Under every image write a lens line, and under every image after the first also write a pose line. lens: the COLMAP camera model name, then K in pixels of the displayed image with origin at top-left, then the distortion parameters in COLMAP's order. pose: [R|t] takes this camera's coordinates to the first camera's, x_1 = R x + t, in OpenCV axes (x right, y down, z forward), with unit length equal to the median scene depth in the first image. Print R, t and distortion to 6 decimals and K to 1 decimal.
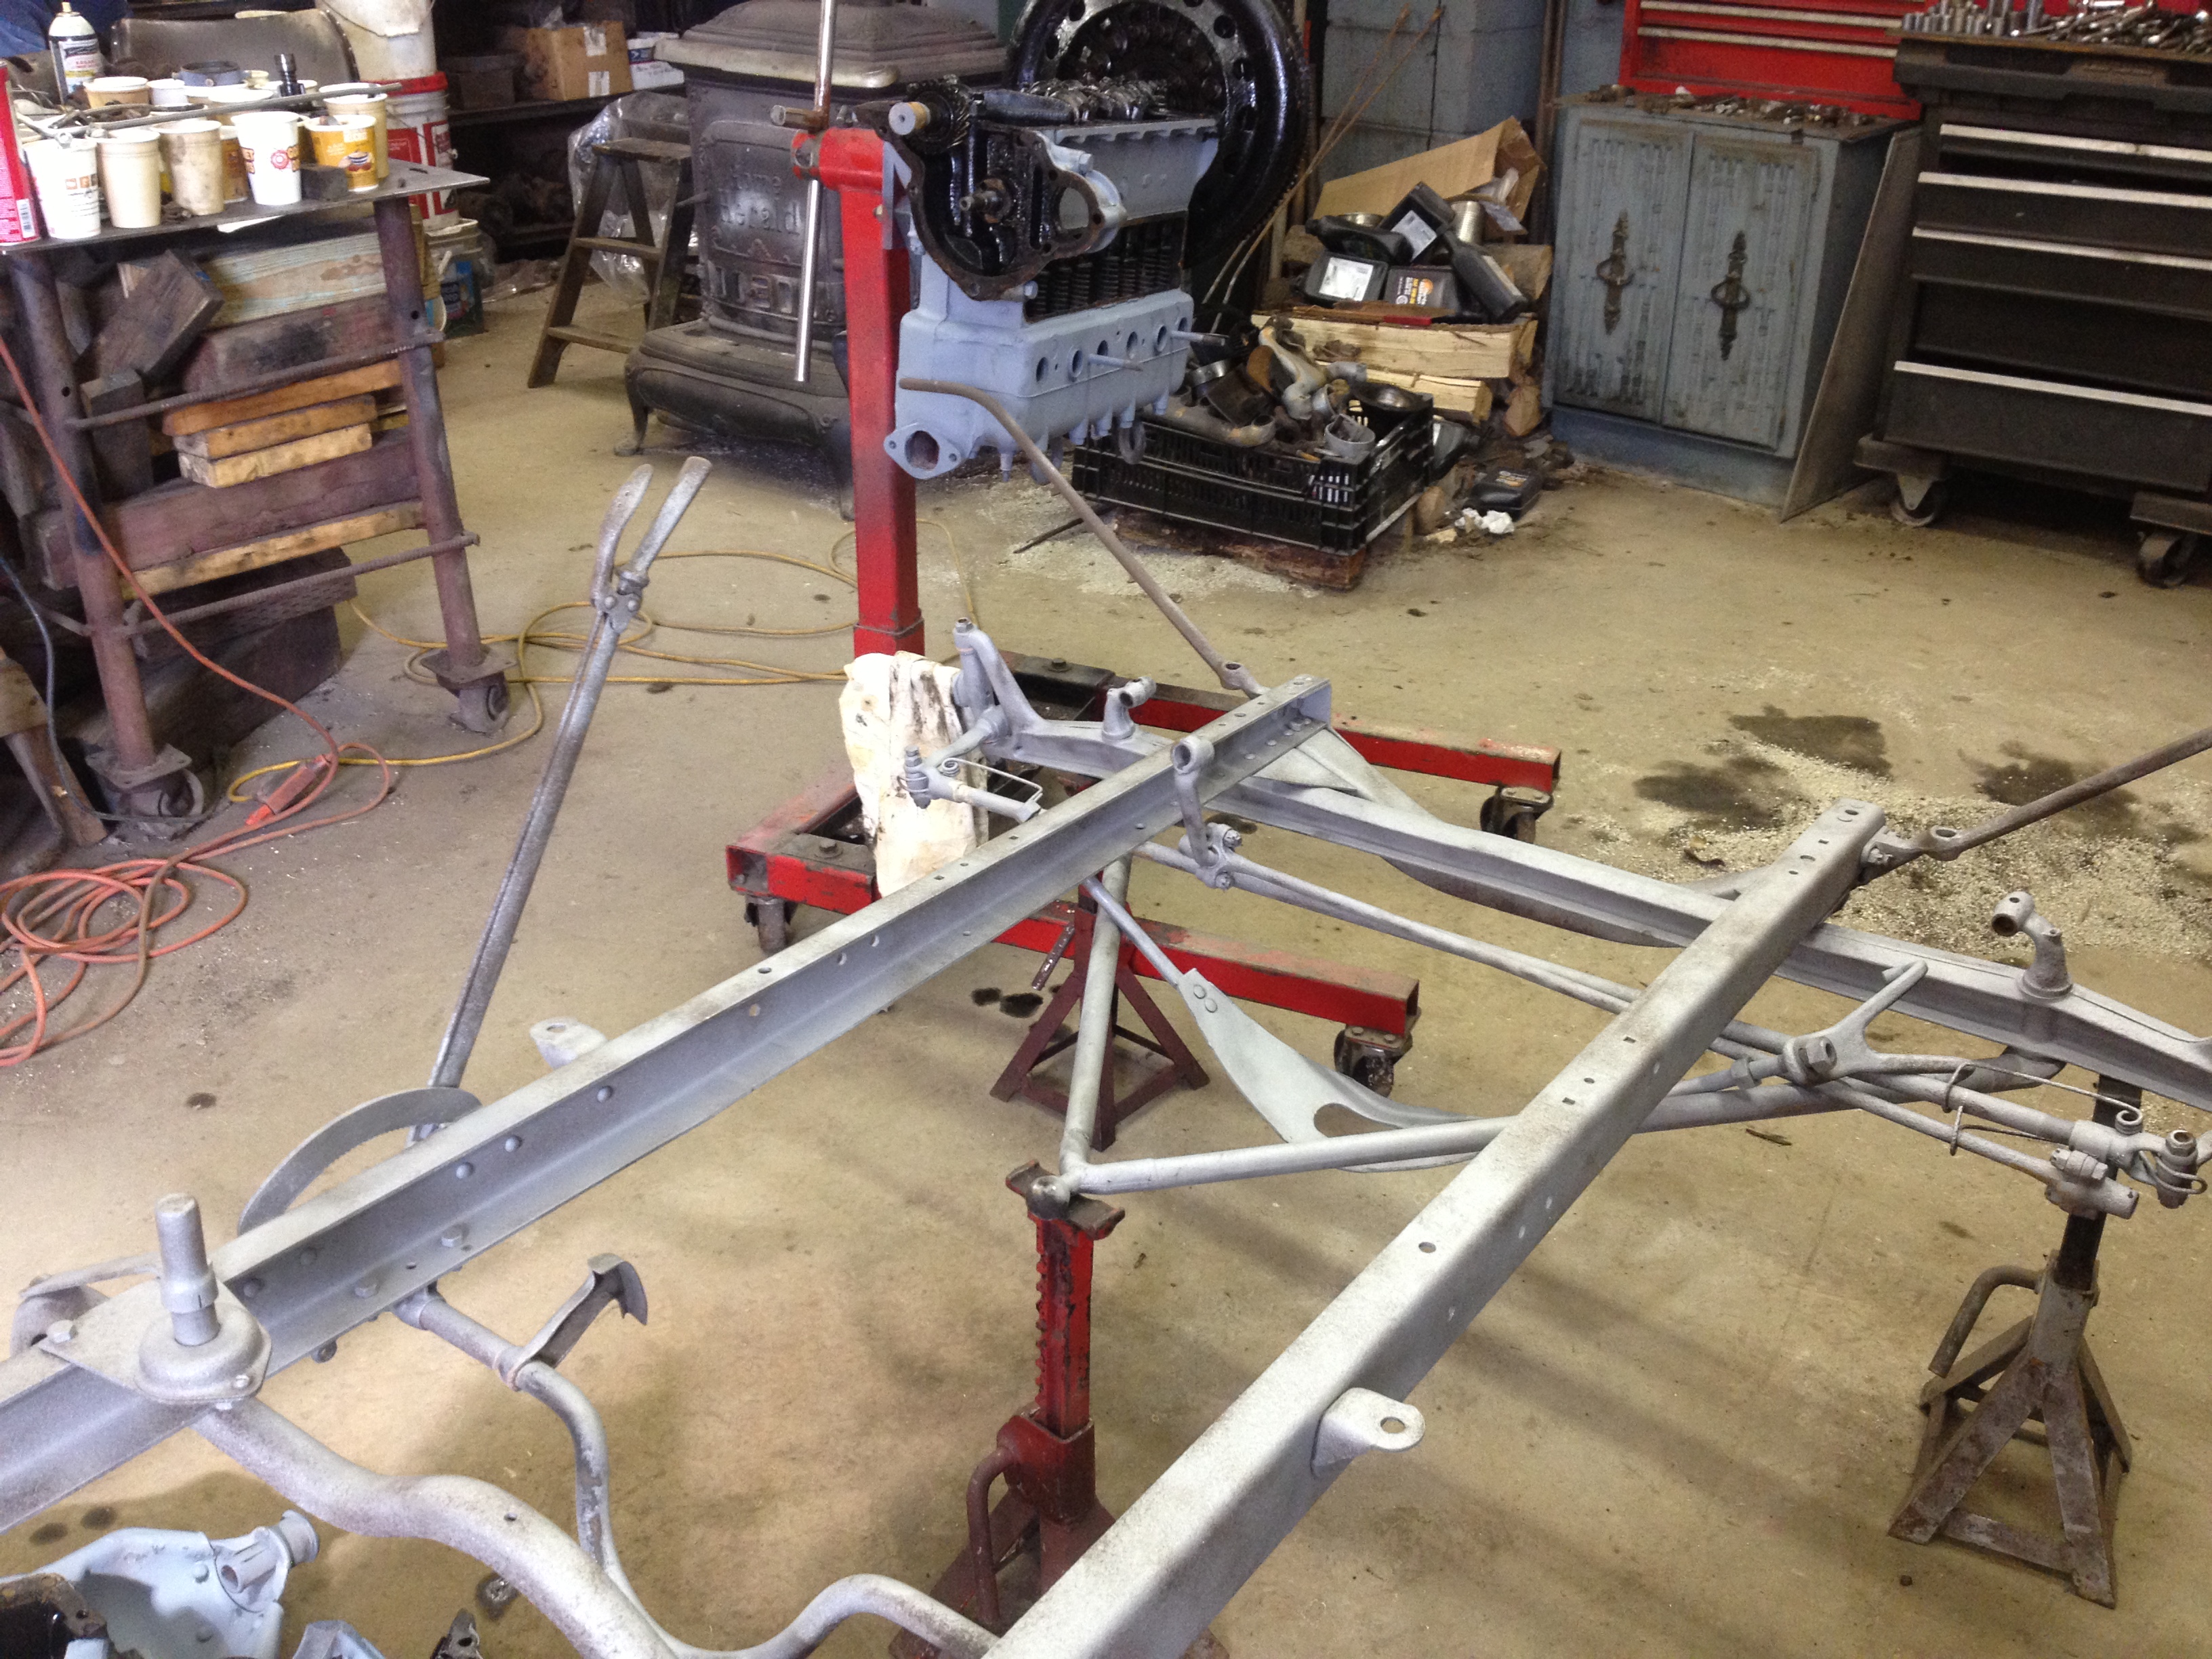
lens RADIAL K [[2107.2, 0, 1107.1], [0, 2107.2, 797.9], [0, 0, 1]] dist [0.066262, -0.130105]
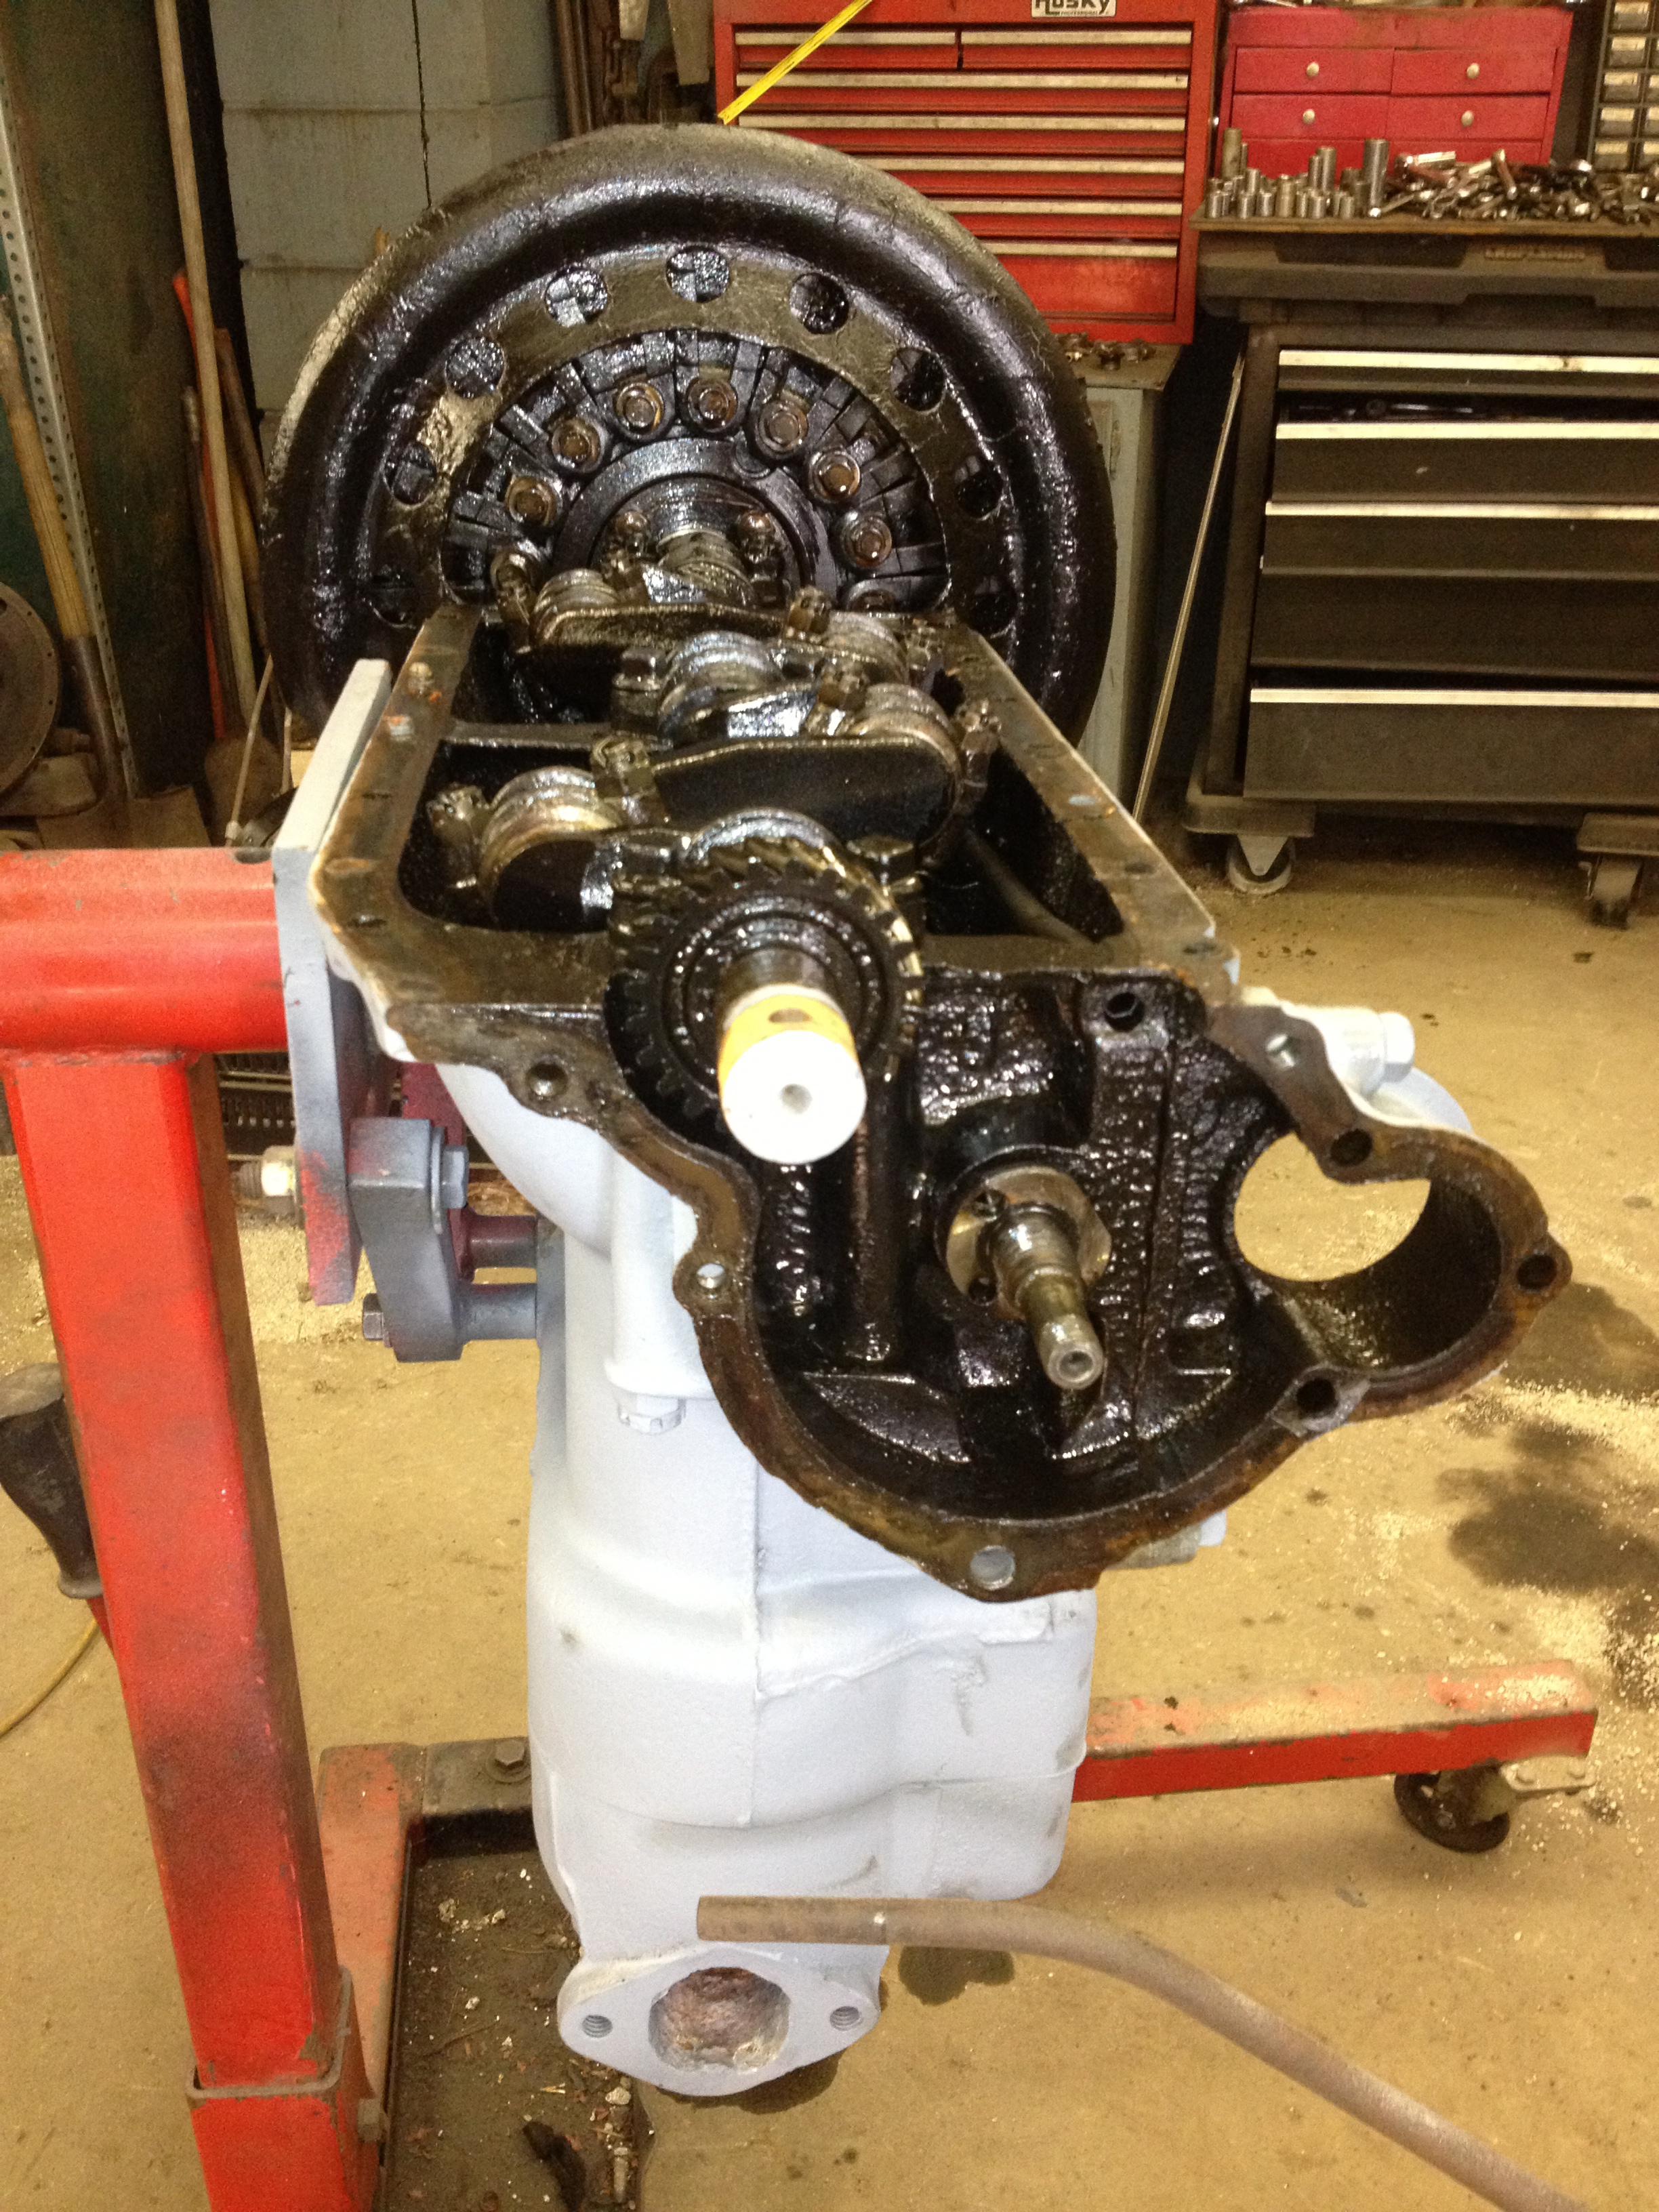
lens RADIAL K [[2107.2, 0, 829.5], [0, 2107.2, 1106.0], [0, 0, 1]] dist [0.066262, -0.130105]
pose [[0.866967, -0.252020, 0.429947, -0.100392], [0.229060, 0.967695, 0.105342, -0.186908], [-0.442606, 0.007155, 0.896688, 0.446511]]
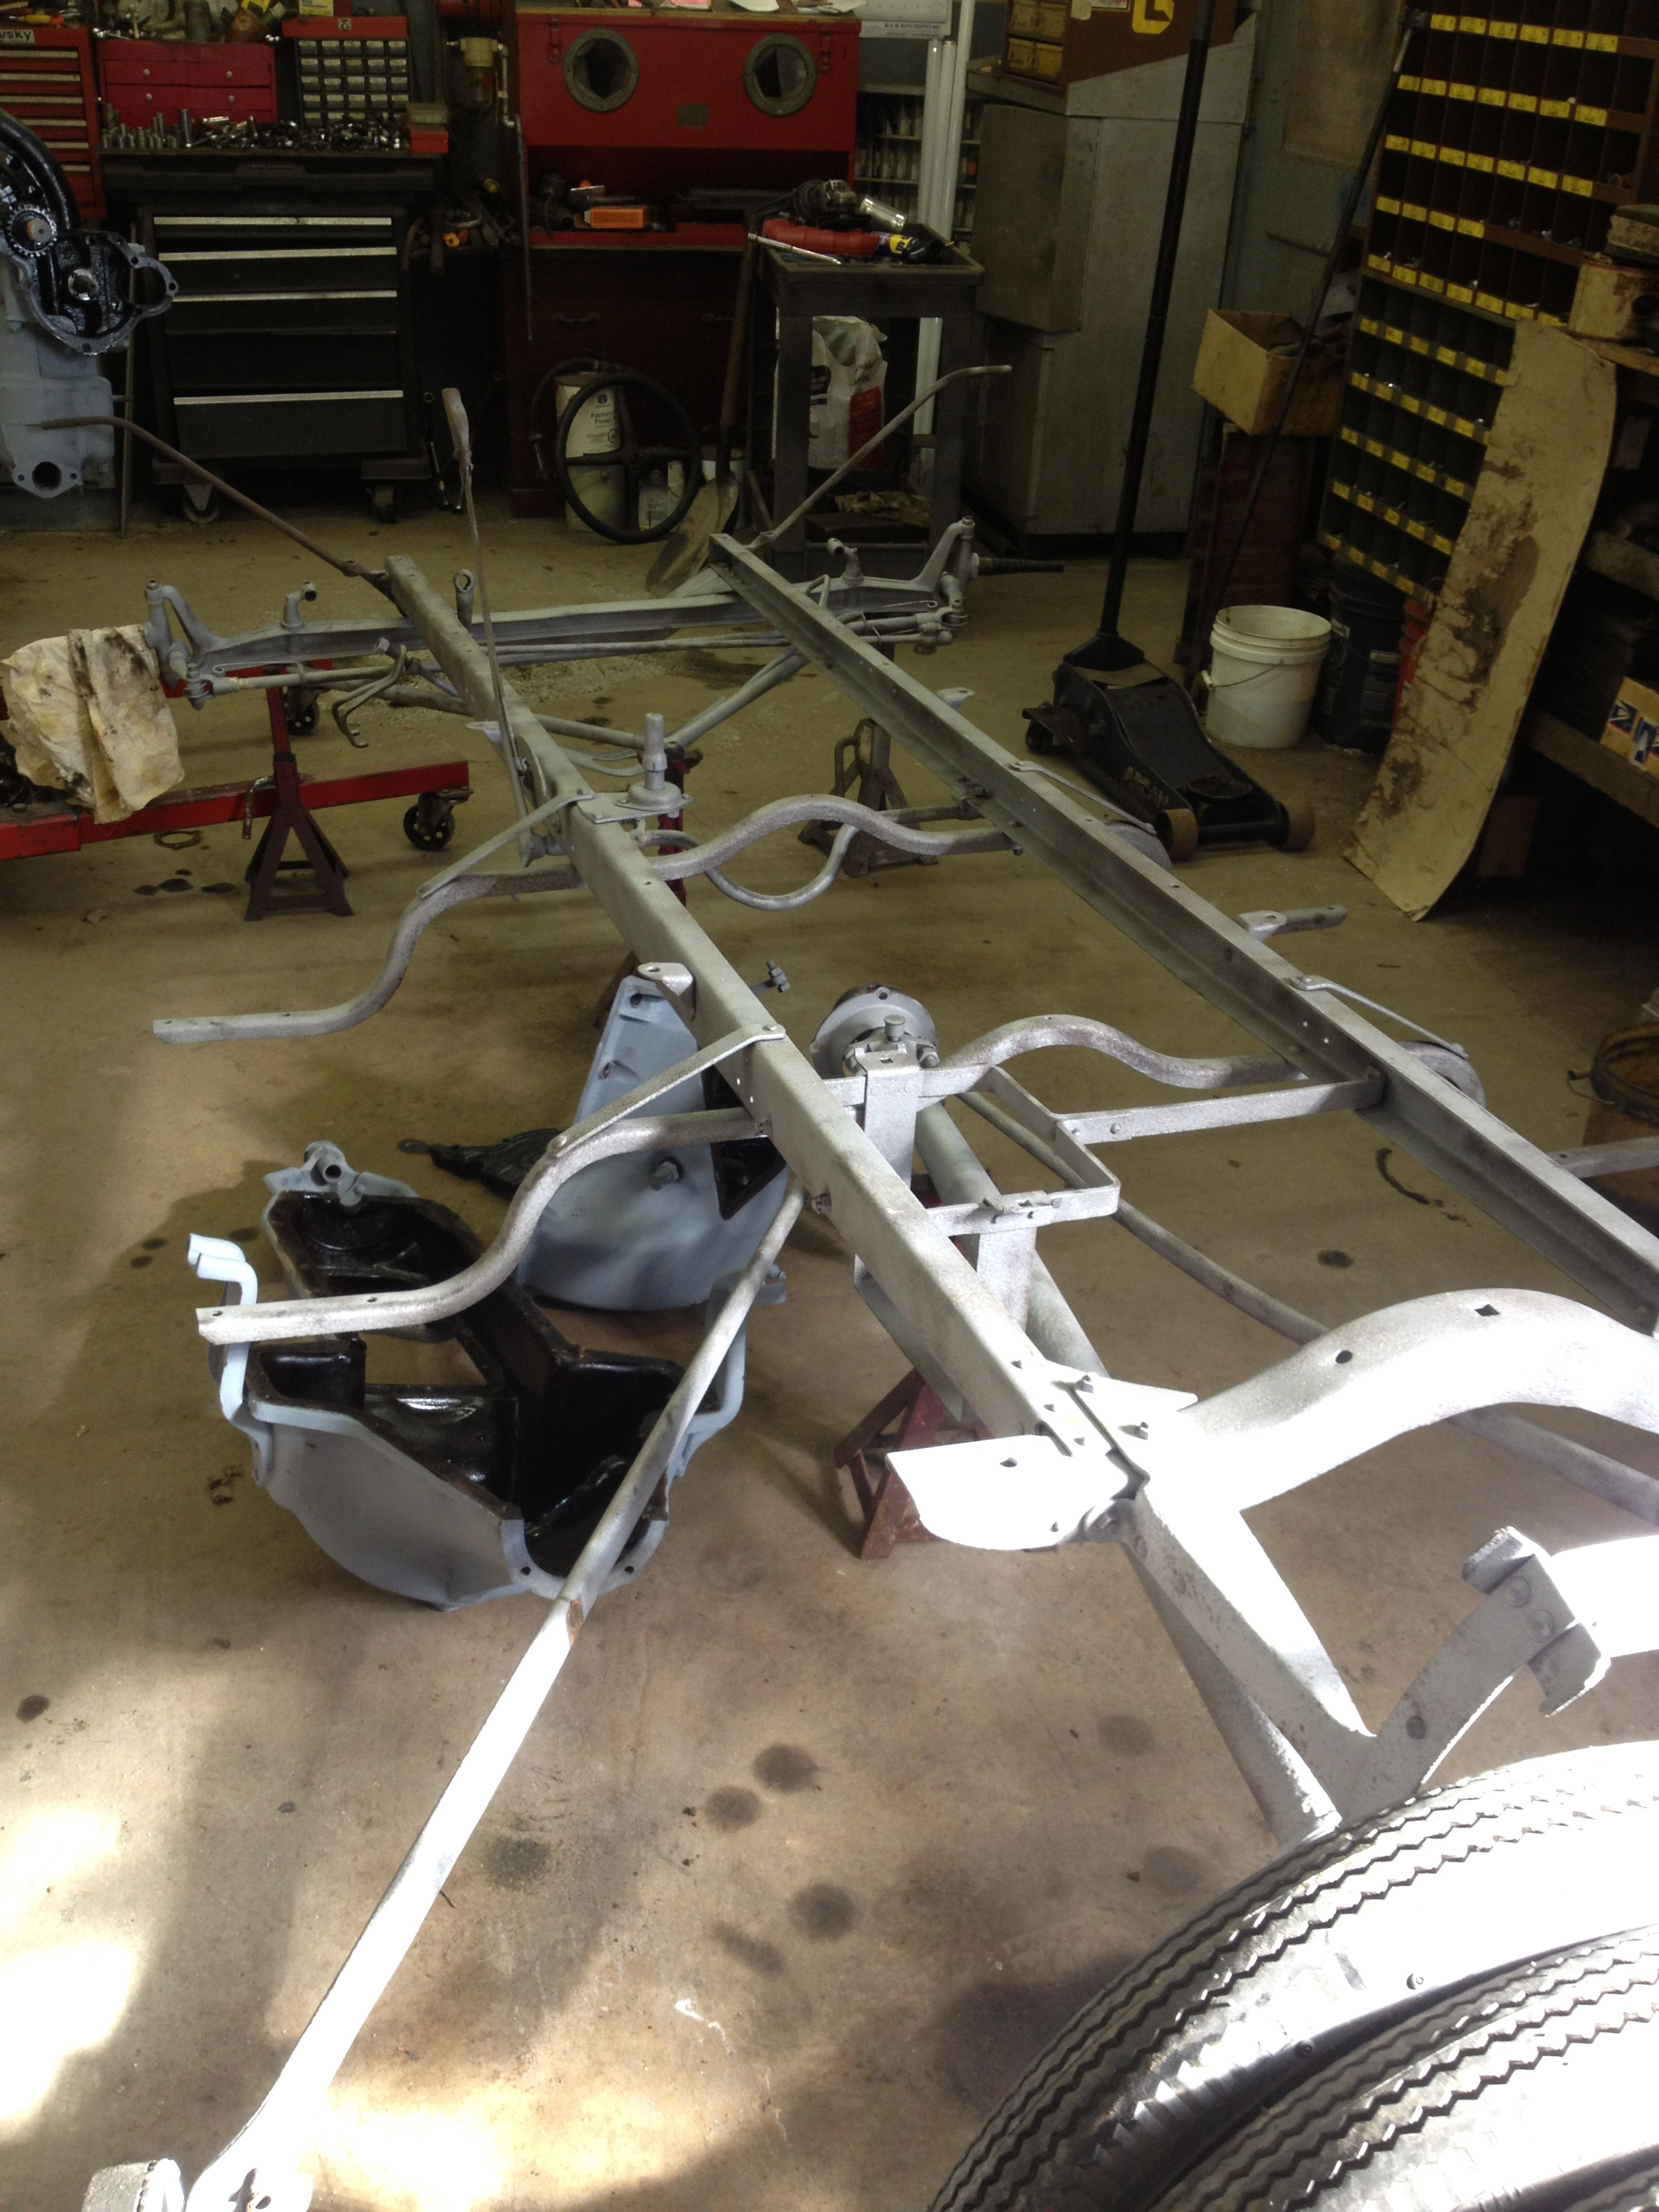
lens RADIAL K [[2107.2, 0, 829.5], [0, 2107.2, 1106.0], [0, 0, 1]] dist [0.066262, -0.130105]
pose [[0.561325, -0.383215, 0.733526, -0.590378], [0.329111, 0.916599, 0.227007, 0.039509], [-0.759342, 0.113987, 0.640630, -0.139345]]
